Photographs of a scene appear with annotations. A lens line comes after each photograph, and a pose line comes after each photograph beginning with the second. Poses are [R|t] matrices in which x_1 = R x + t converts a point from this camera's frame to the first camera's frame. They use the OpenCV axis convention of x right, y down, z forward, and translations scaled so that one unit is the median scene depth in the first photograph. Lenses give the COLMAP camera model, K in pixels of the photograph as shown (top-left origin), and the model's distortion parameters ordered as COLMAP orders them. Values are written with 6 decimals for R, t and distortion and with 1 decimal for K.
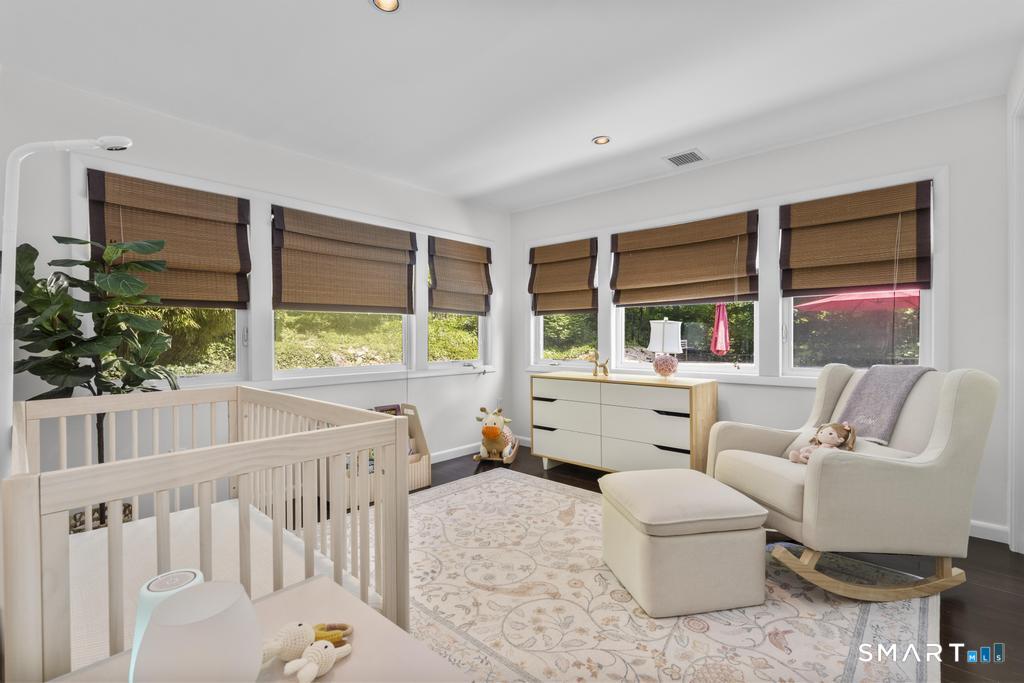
lens RADIAL K [[459.2, 0, 510.0], [0, 459.2, 340.7], [0, 0, 1]] dist [-0.005111, 0.003699]
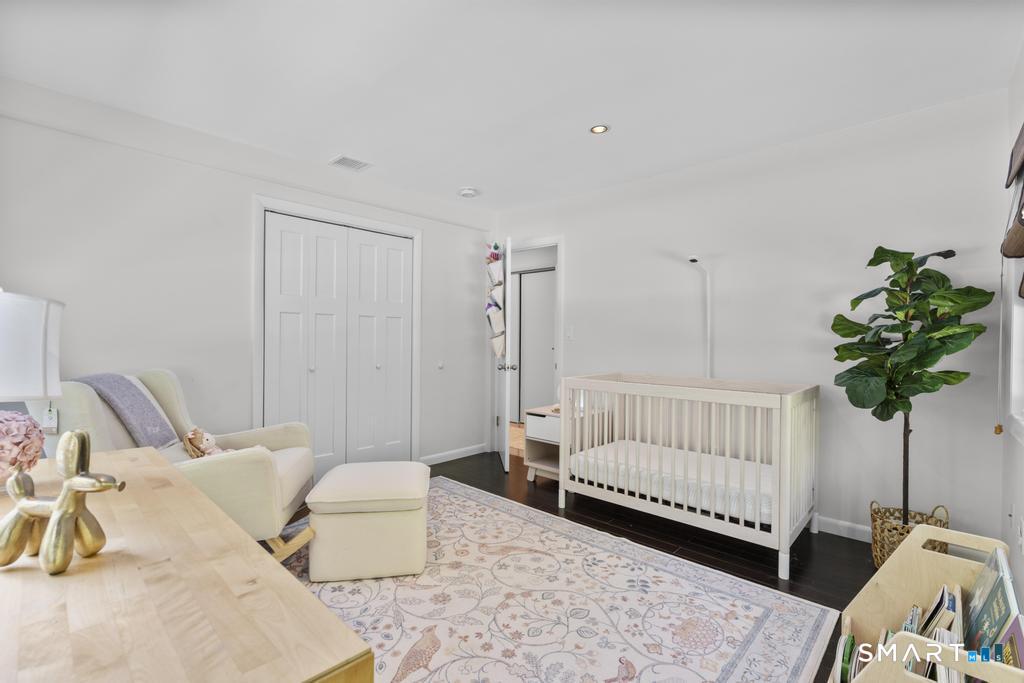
lens RADIAL K [[459.2, 0, 510.0], [0, 459.2, 340.7], [0, 0, 1]] dist [-0.005111, 0.003699]
pose [[-0.999904, -0.003964, 0.013284, 0.005290], [-0.003812, 0.999927, 0.011487, -0.030048], [-0.013329, 0.011436, -0.999846, 1.969656]]
